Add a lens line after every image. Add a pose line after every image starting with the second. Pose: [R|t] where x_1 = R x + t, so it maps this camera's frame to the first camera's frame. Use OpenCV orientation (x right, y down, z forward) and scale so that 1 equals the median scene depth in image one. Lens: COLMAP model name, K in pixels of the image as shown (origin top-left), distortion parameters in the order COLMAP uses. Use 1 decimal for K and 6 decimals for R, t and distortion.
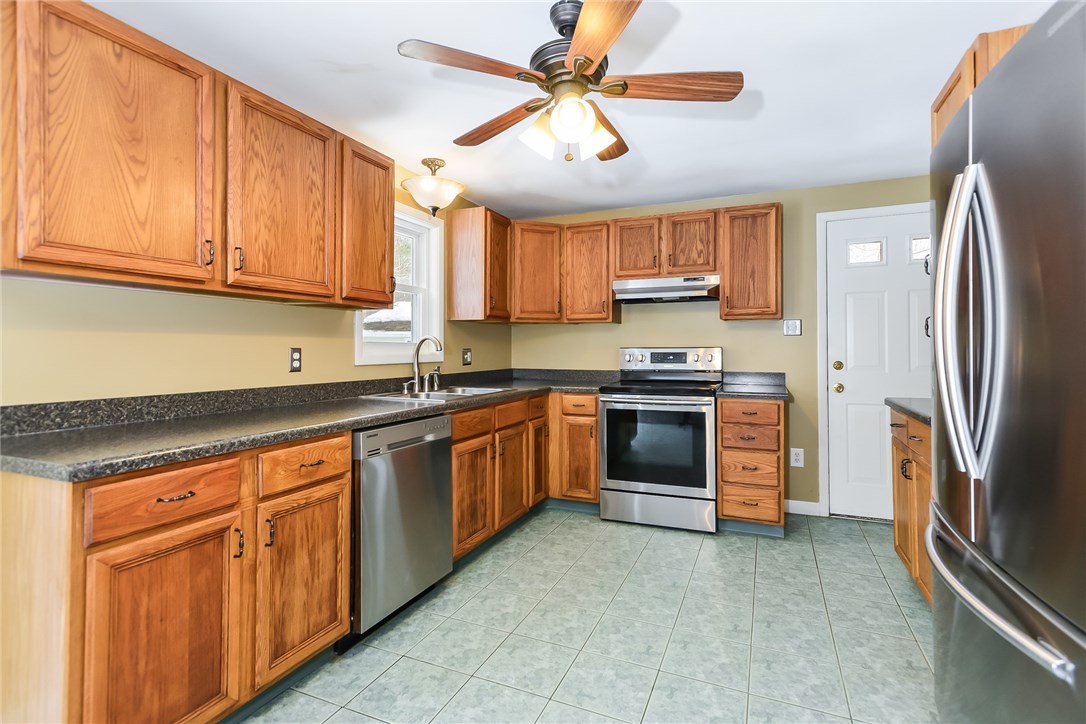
lens RADIAL K [[514.3, 0, 546.5], [0, 514.3, 345.8], [0, 0, 1]] dist [0.001877, 0.000521]
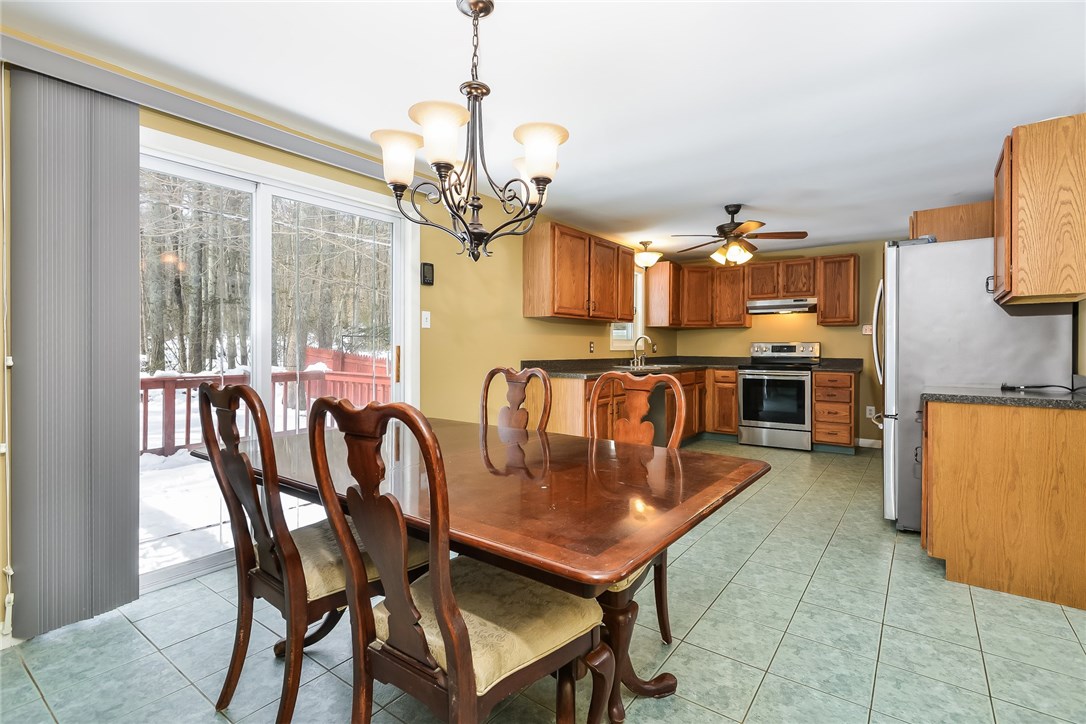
lens RADIAL K [[512.8, 0, 544.0], [0, 512.8, 349.2], [0, 0, 1]] dist [0.000227, -0.000119]
pose [[0.973060, 0.004367, -0.230509, -0.131236], [-0.001643, 0.999927, 0.012009, 0.007151], [0.230545, -0.011307, 0.972996, -0.791030]]
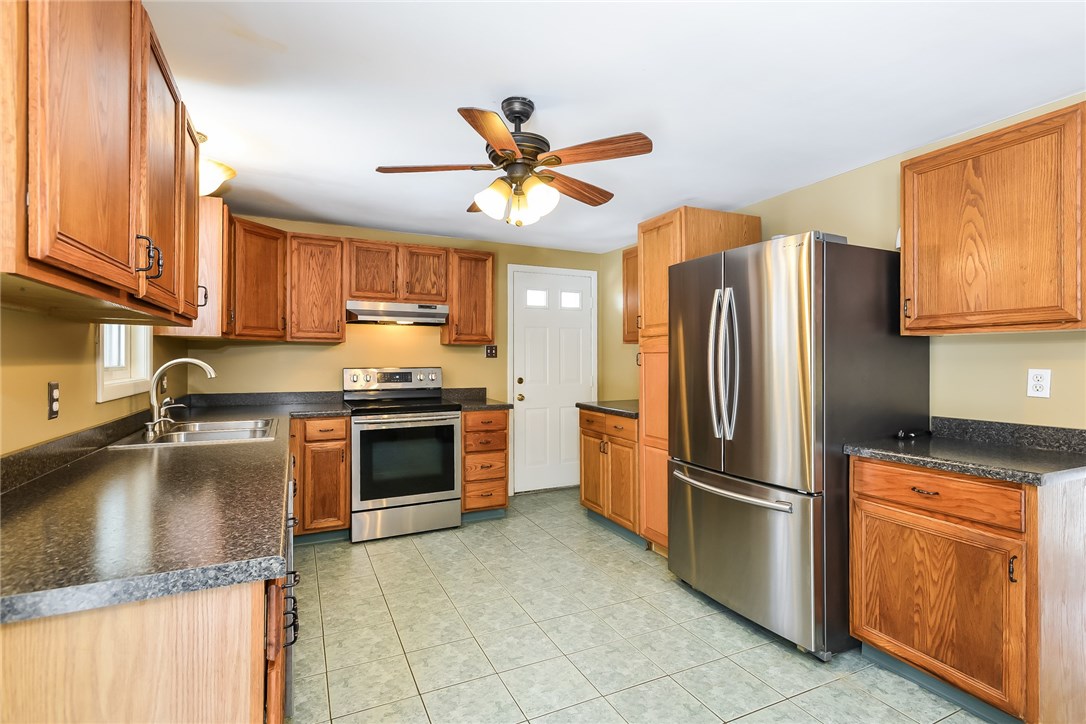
lens RADIAL K [[519.0, 0, 553.8], [0, 519.0, 360.2], [0, 0, 1]] dist [0.000480, 0.000146]
pose [[0.649967, 0.000849, 0.759962, -0.404214], [-0.007496, 0.999958, 0.005294, -0.022474], [-0.759925, -0.009138, 0.649946, 0.061915]]
